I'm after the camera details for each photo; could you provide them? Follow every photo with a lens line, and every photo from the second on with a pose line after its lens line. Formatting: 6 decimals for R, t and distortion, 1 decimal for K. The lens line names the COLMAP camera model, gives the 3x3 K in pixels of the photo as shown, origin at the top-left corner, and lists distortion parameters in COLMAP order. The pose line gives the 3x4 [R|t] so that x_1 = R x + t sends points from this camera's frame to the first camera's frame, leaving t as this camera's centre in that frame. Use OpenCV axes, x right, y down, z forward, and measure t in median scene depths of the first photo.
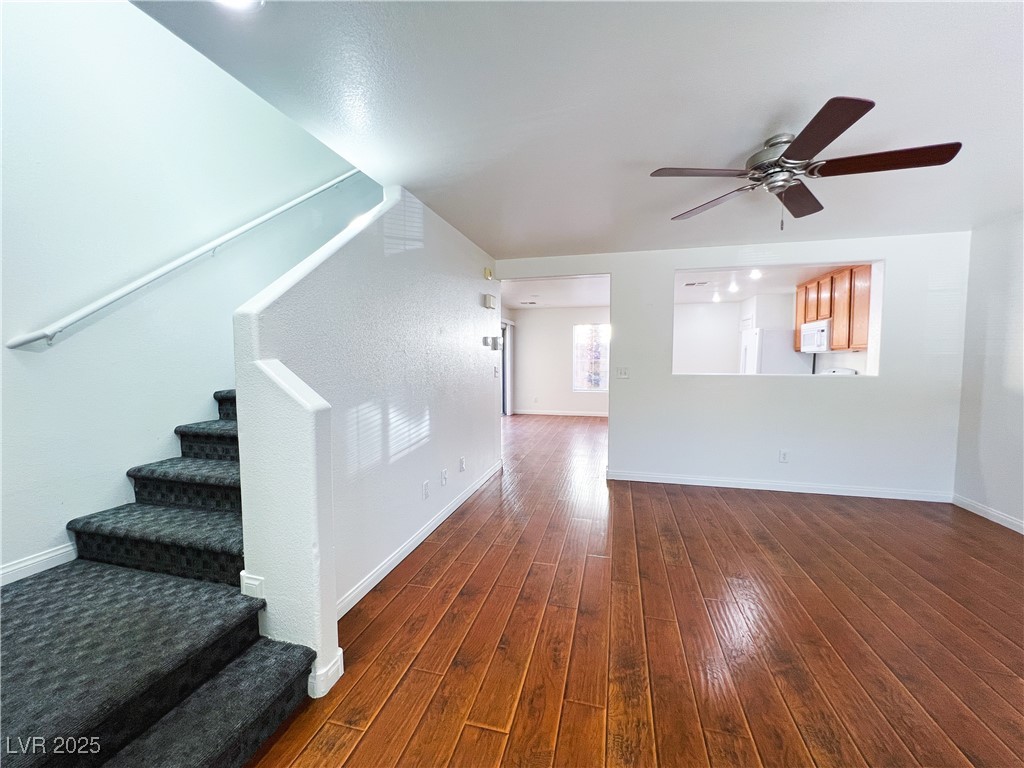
lens RADIAL K [[414.6, 0, 512.0], [0, 414.6, 384.0], [0, 0, 1]] dist [-0.001495, -0.000042]
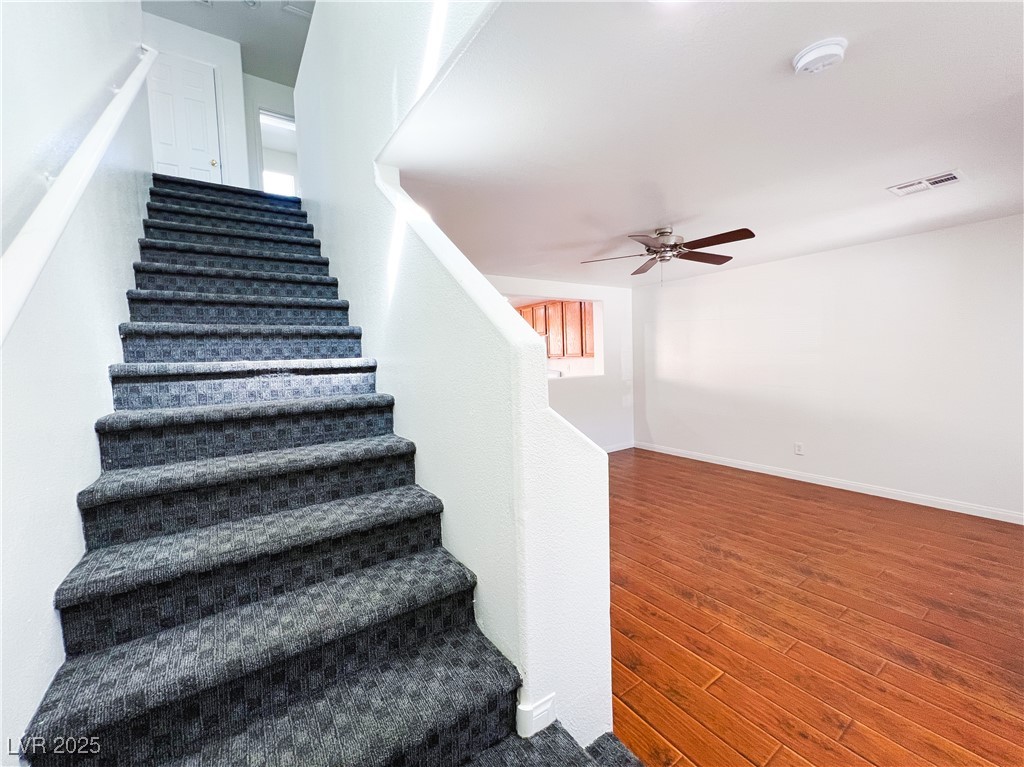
lens RADIAL K [[414.6, 0, 512.0], [0, 414.6, 383.5], [0, 0, 1]] dist [-0.001495, -0.000042]
pose [[0.652036, -0.070003, 0.754949, -0.893457], [0.079110, 0.996575, 0.024083, -0.089060], [-0.754049, 0.044021, 0.655341, 0.407657]]
